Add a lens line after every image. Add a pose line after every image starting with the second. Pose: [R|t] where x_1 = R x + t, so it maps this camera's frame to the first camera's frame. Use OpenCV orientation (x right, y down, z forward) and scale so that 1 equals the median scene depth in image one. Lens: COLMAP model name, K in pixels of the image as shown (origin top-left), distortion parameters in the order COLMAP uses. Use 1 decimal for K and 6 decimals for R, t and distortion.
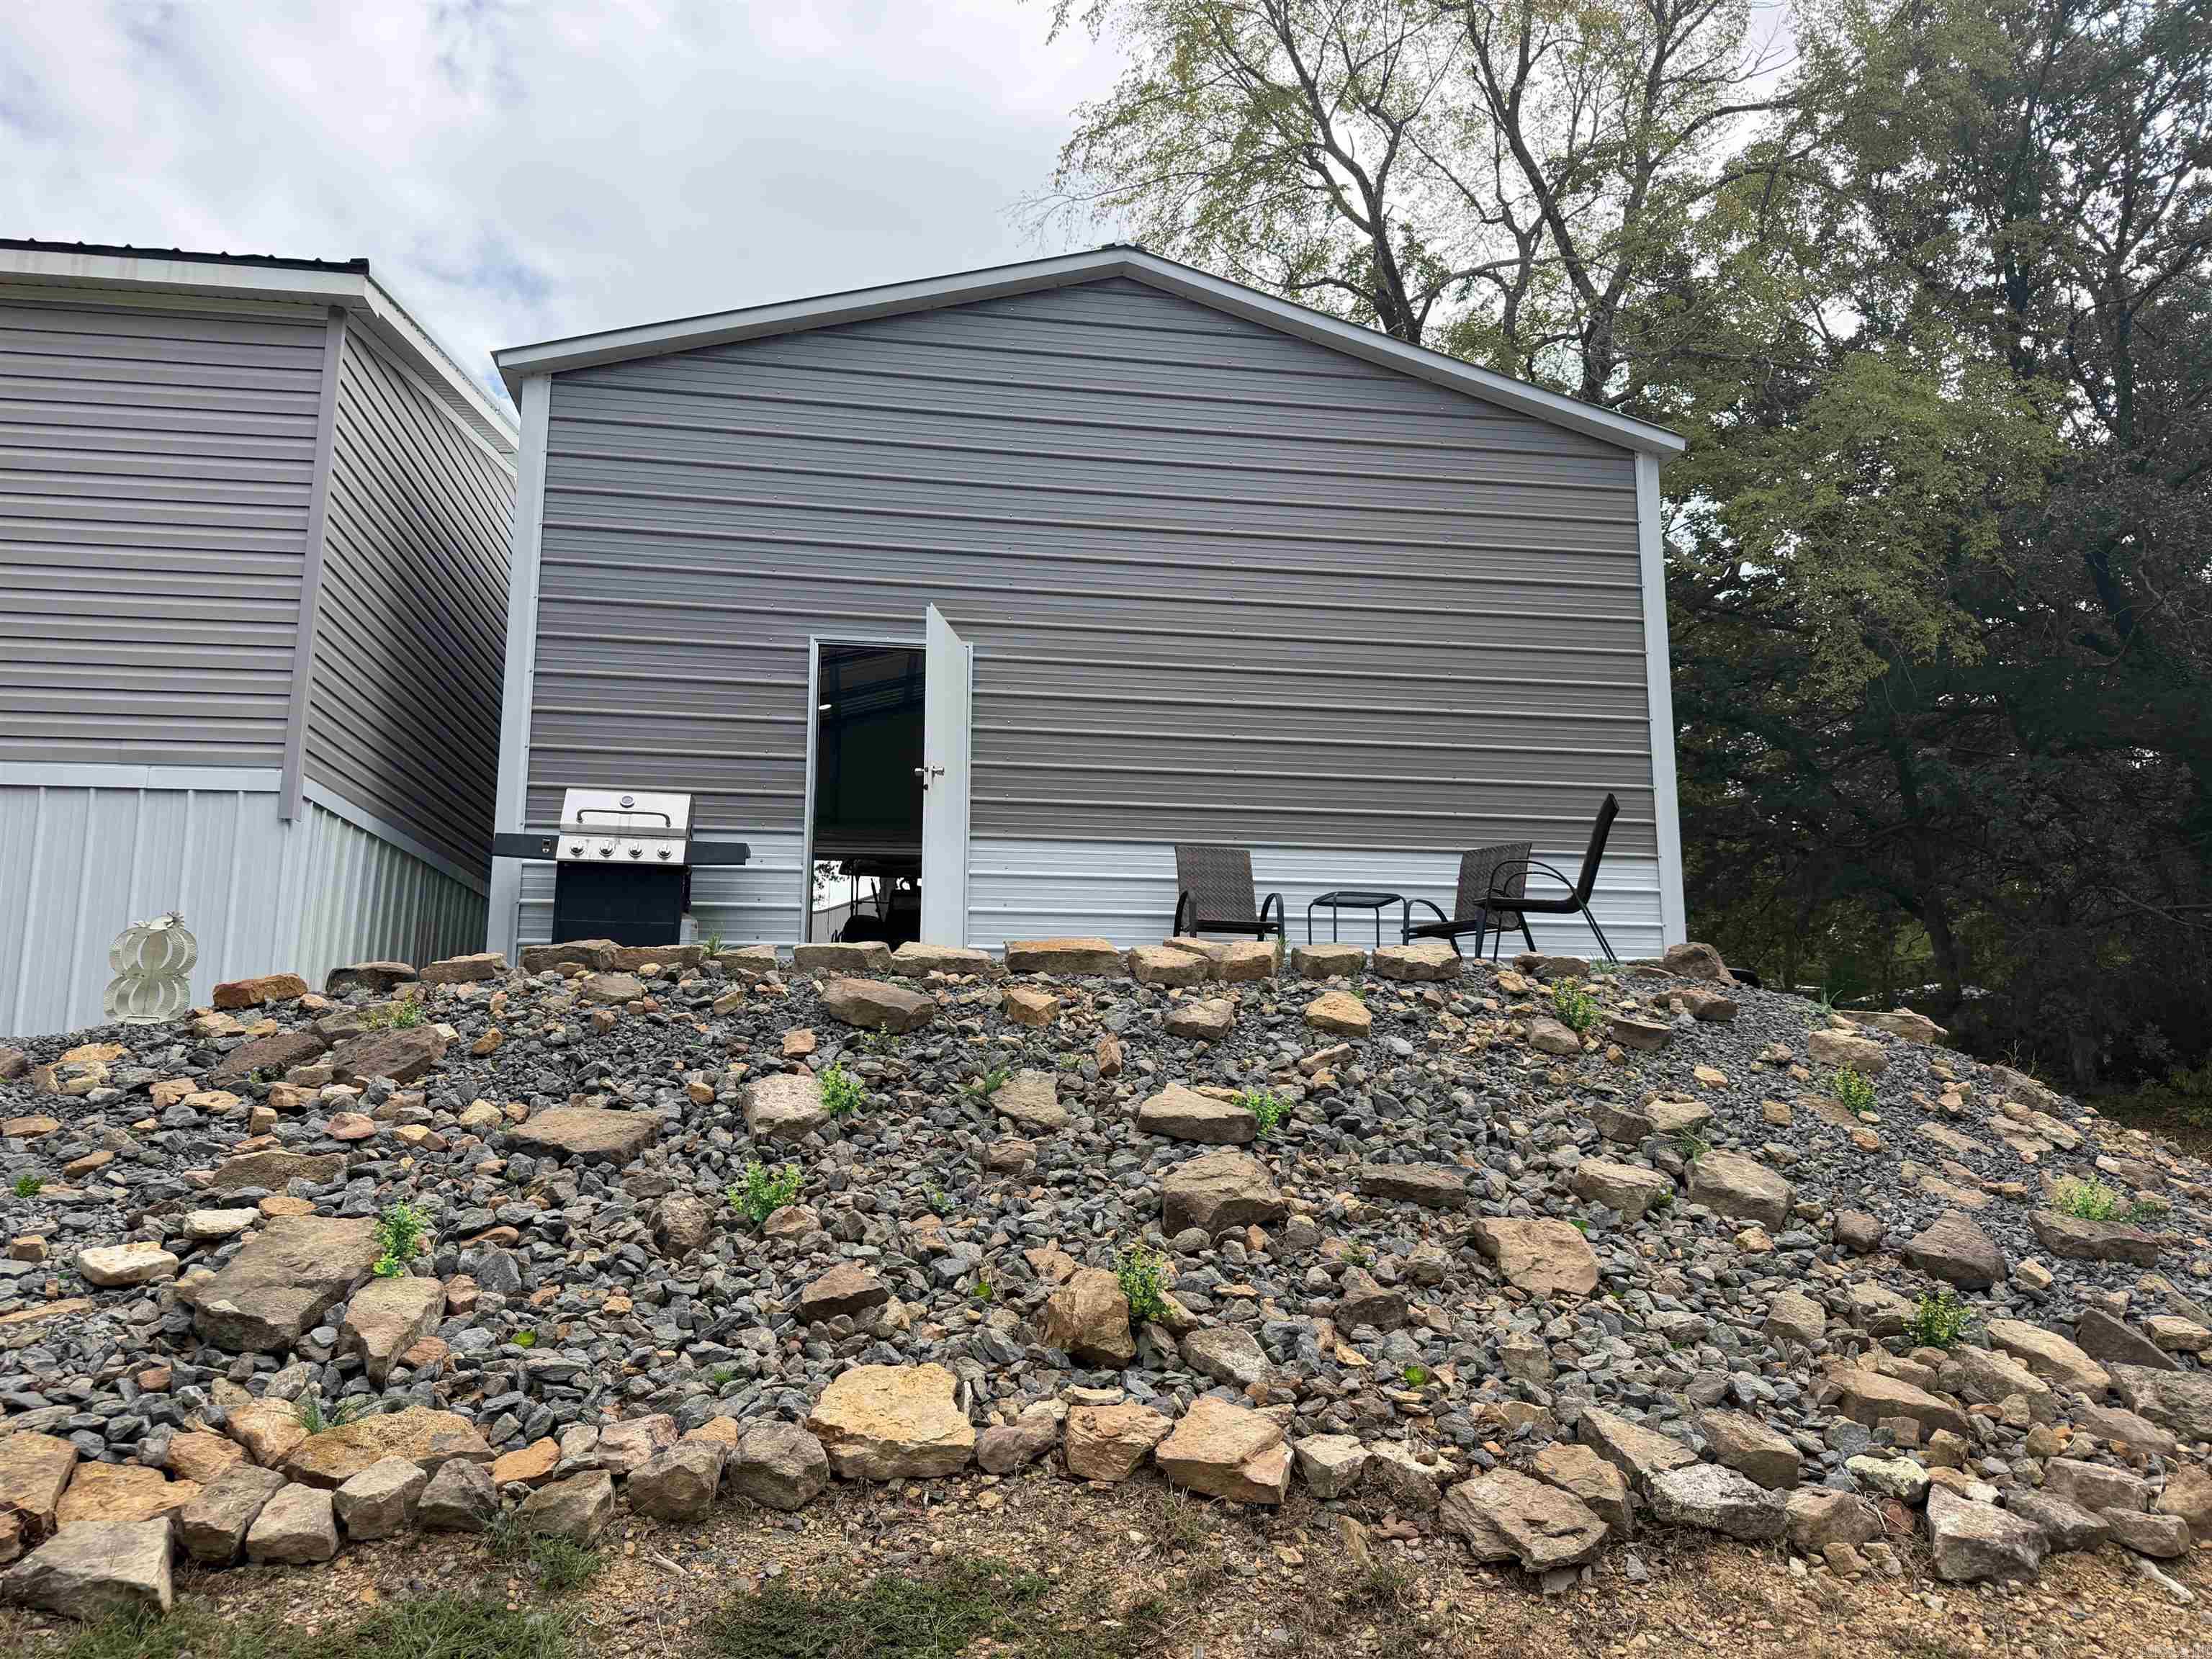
lens RADIAL K [[1563.2, 0, 1119.6], [0, 1563.2, 835.6], [0, 0, 1]] dist [0.060885, -0.073388]
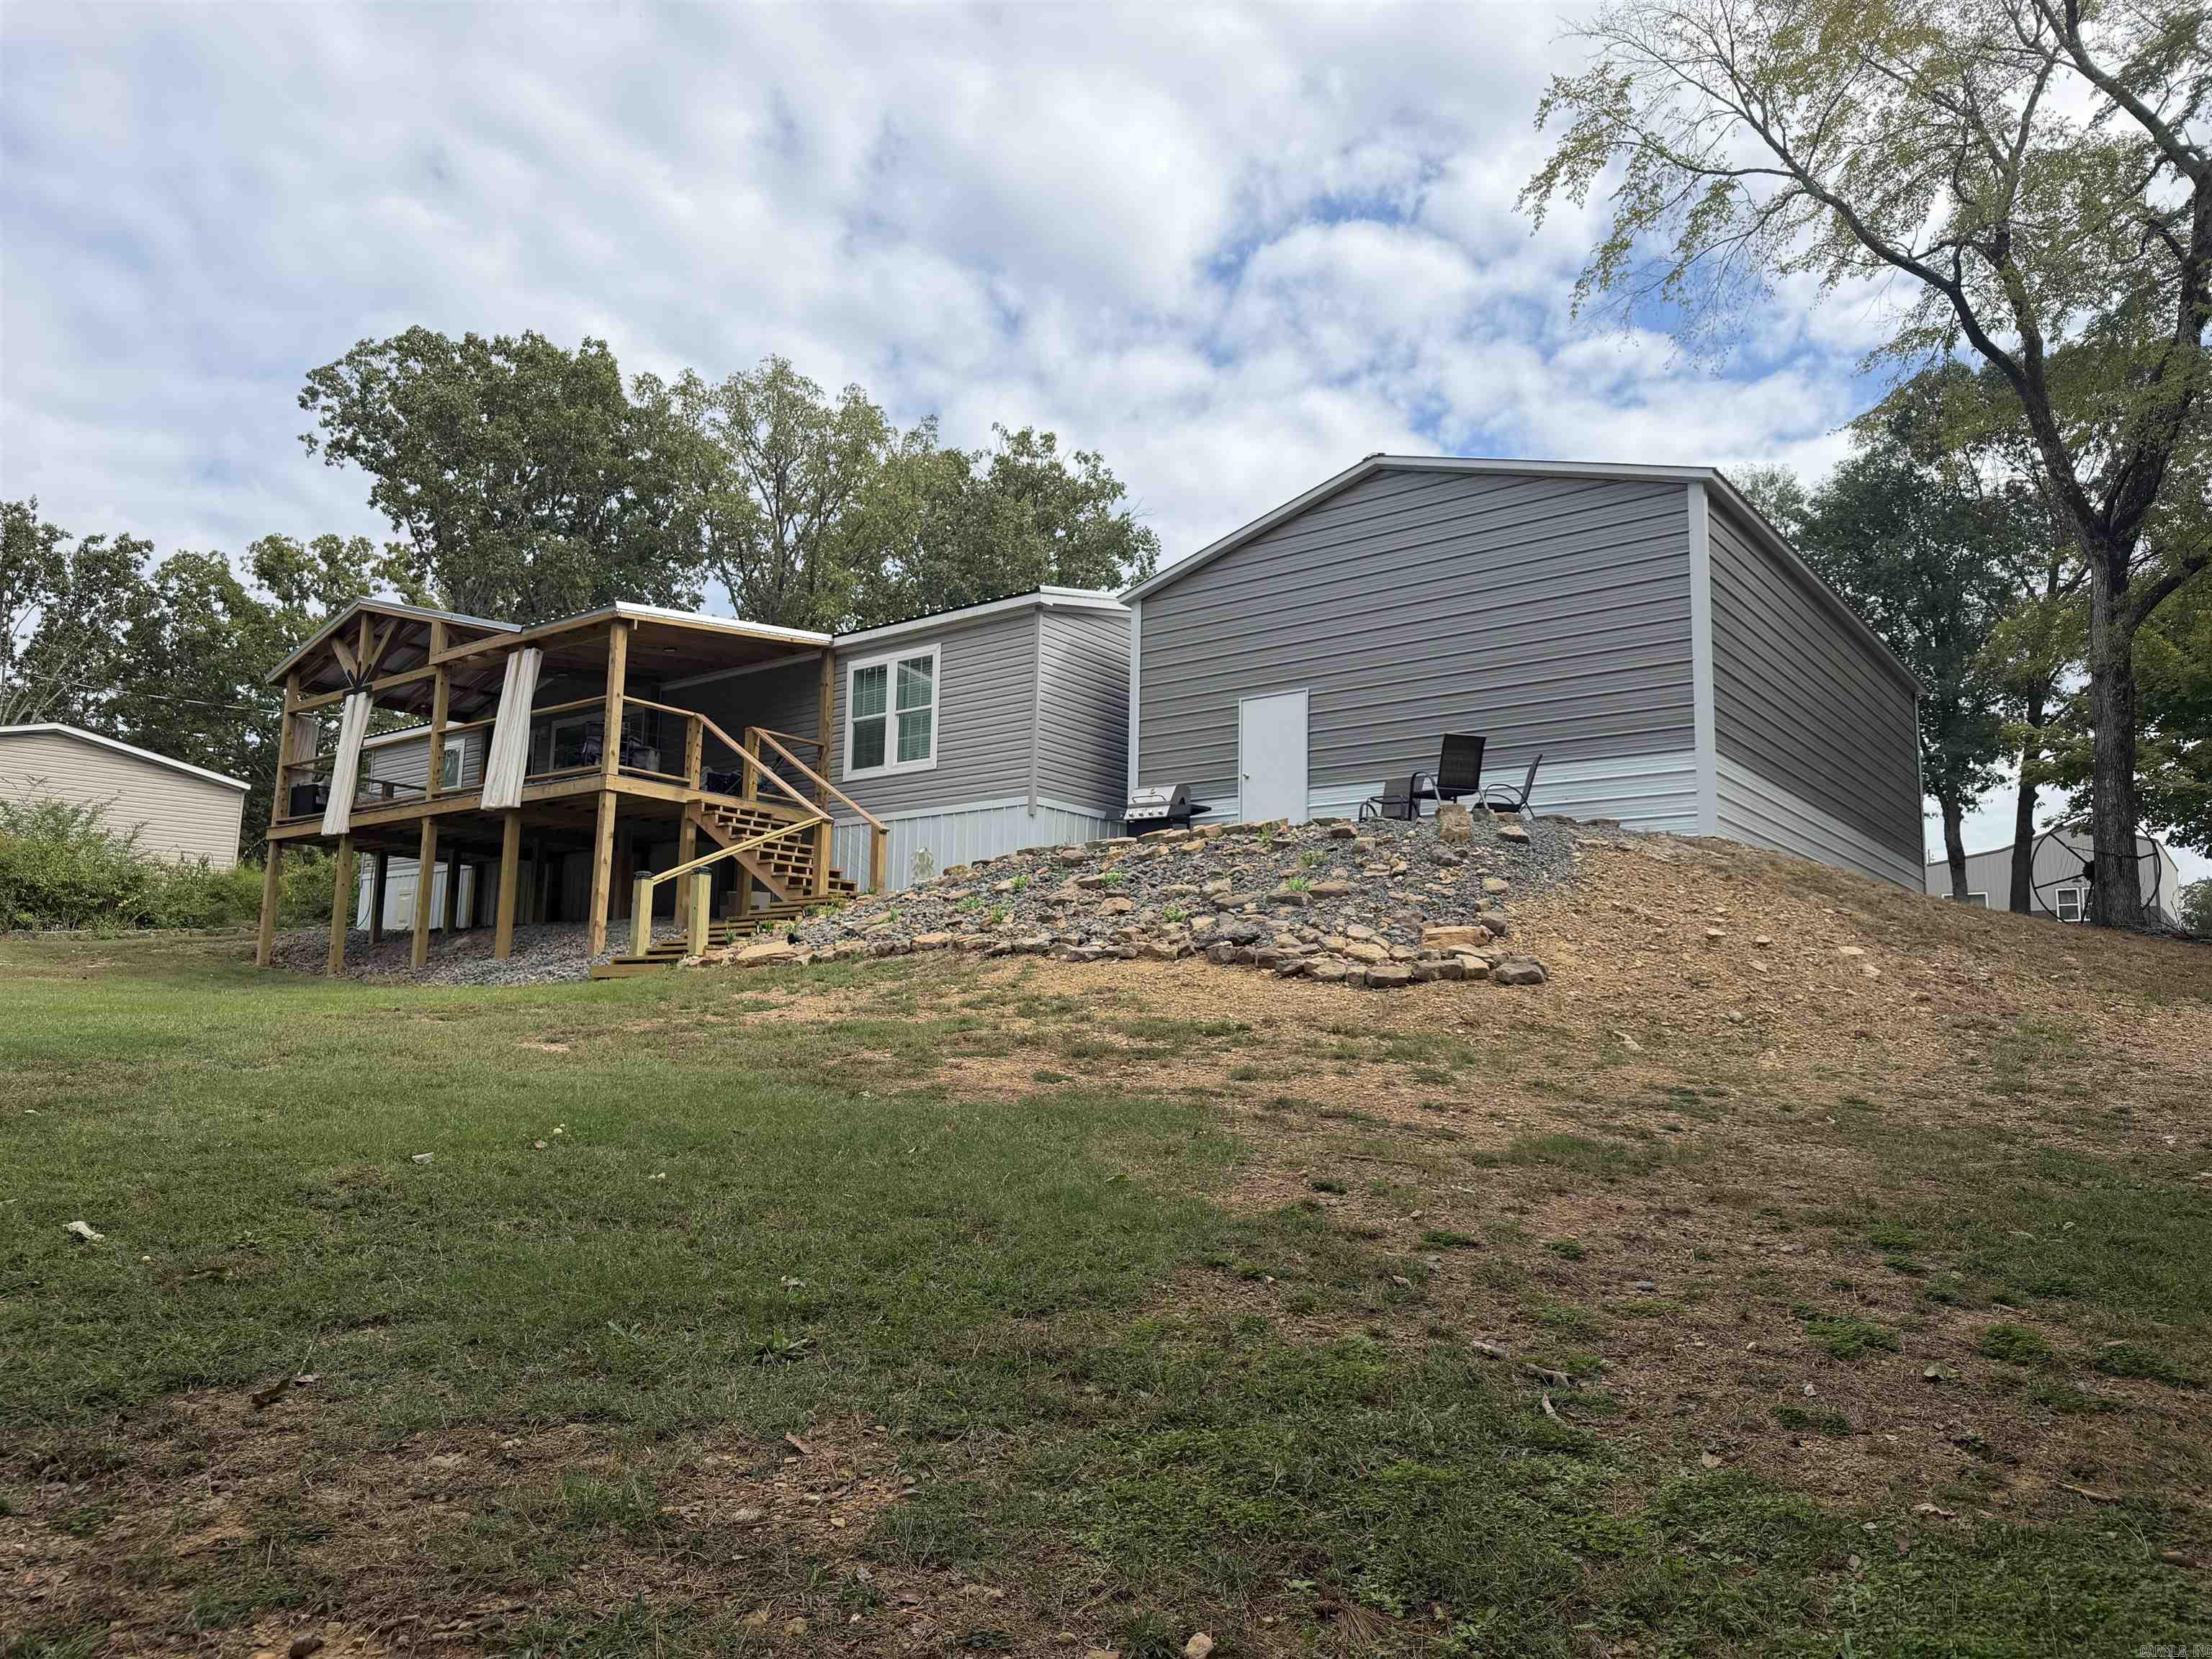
lens RADIAL K [[1563.2, 0, 1109.0], [0, 1563.2, 831.8], [0, 0, 1]] dist [0.060885, -0.073388]
pose [[0.681171, -0.094711, -0.725972, 2.026146], [0.102752, 0.994150, -0.033287, 0.166083], [0.724878, -0.051921, 0.686918, -0.937416]]
